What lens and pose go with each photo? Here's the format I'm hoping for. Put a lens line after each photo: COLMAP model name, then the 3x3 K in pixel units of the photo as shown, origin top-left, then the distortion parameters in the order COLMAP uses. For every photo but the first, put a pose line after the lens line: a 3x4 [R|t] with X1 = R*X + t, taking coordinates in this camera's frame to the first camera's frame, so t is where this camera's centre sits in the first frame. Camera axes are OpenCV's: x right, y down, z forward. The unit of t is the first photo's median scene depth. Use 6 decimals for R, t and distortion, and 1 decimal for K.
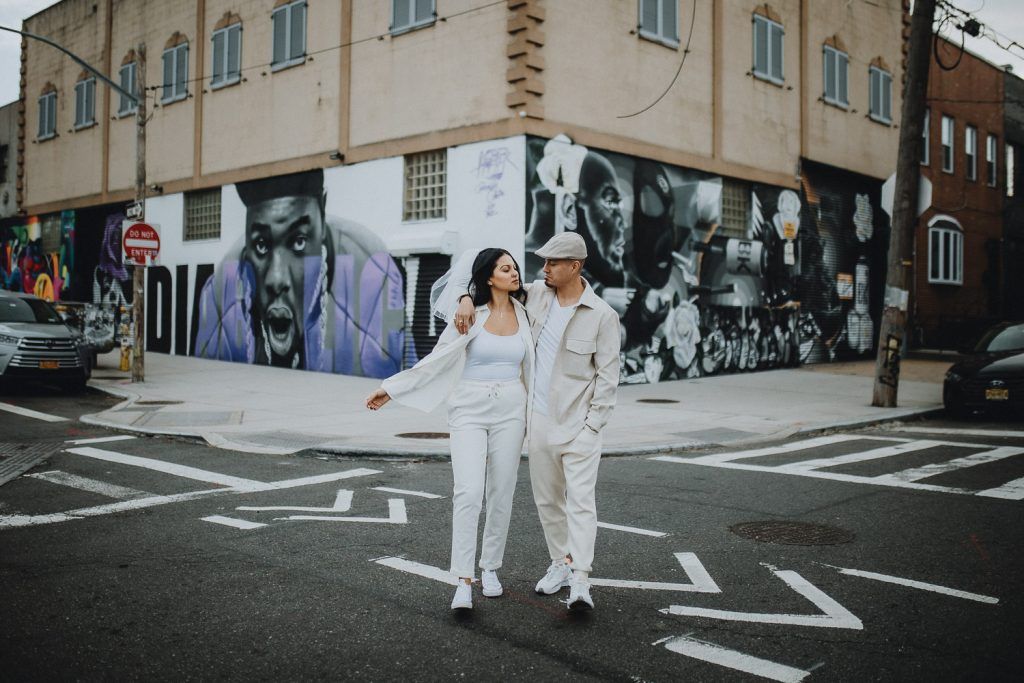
lens RADIAL K [[1029.3, 0, 511.2], [0, 1029.3, 302.2], [0, 0, 1]] dist [-0.015680, 0.015149]
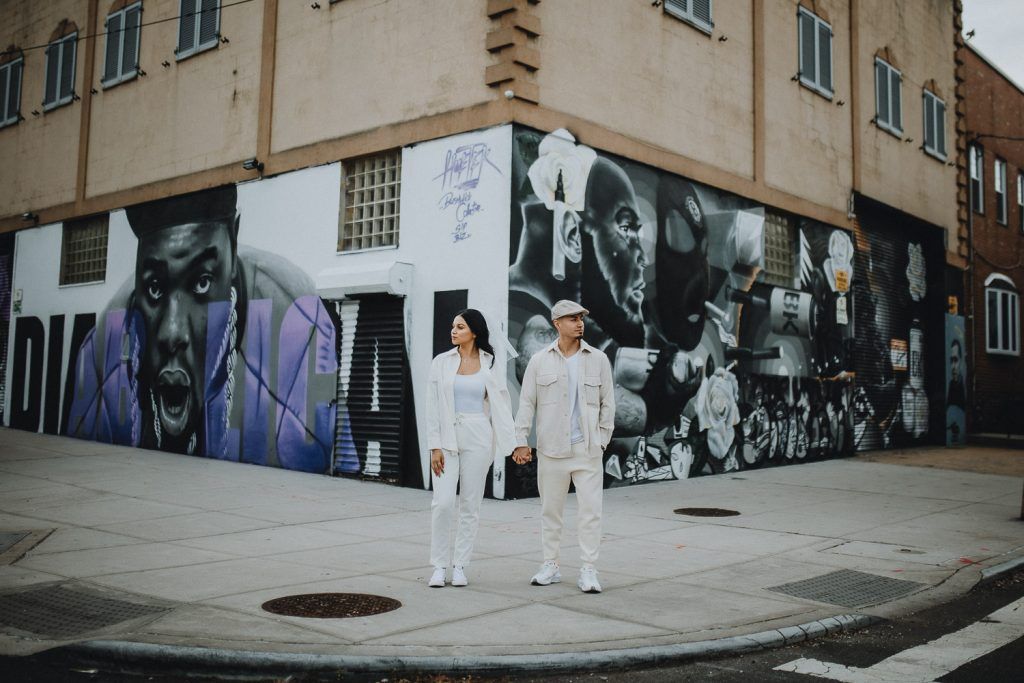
lens RADIAL K [[1015.5, 0, 529.8], [0, 1015.5, 312.3], [0, 0, 1]] dist [-0.016399, 0.016643]
pose [[0.998795, 0.014132, 0.046994, -0.004073], [-0.011020, 0.997770, -0.065829, 0.008375], [-0.047820, 0.065232, 0.996724, 0.264032]]
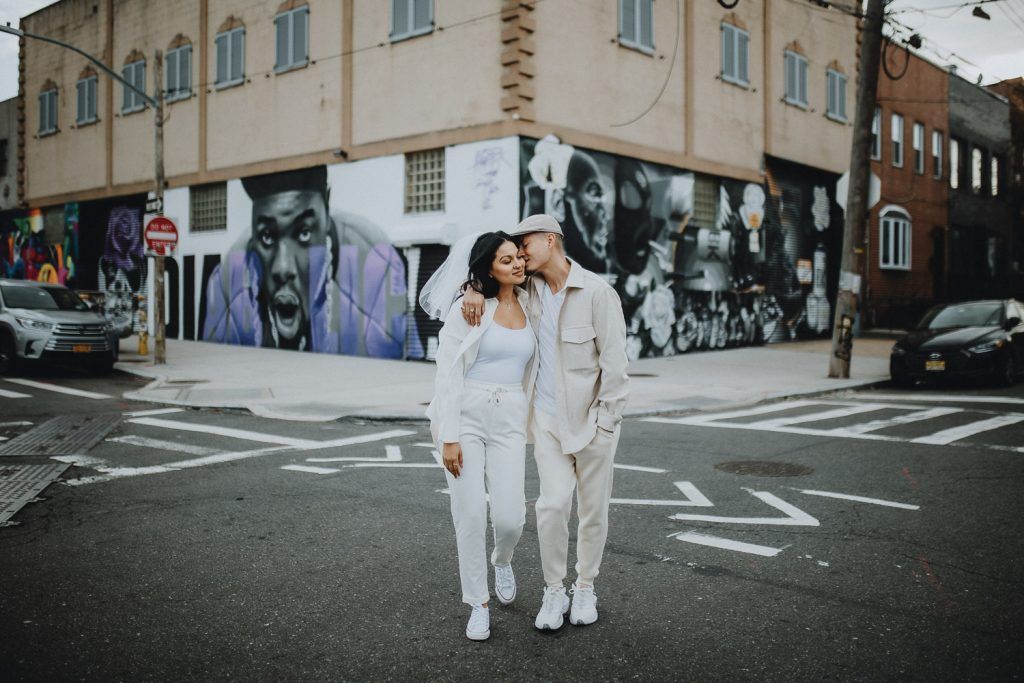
lens RADIAL K [[1015.5, 0, 529.8], [0, 1015.5, 312.3], [0, 0, 1]] dist [-0.016399, 0.016643]
pose [[0.998721, -0.007815, 0.049954, -0.024664], [0.006658, 0.999707, 0.023290, 0.000733], [-0.050122, -0.022928, 0.998480, -0.073943]]
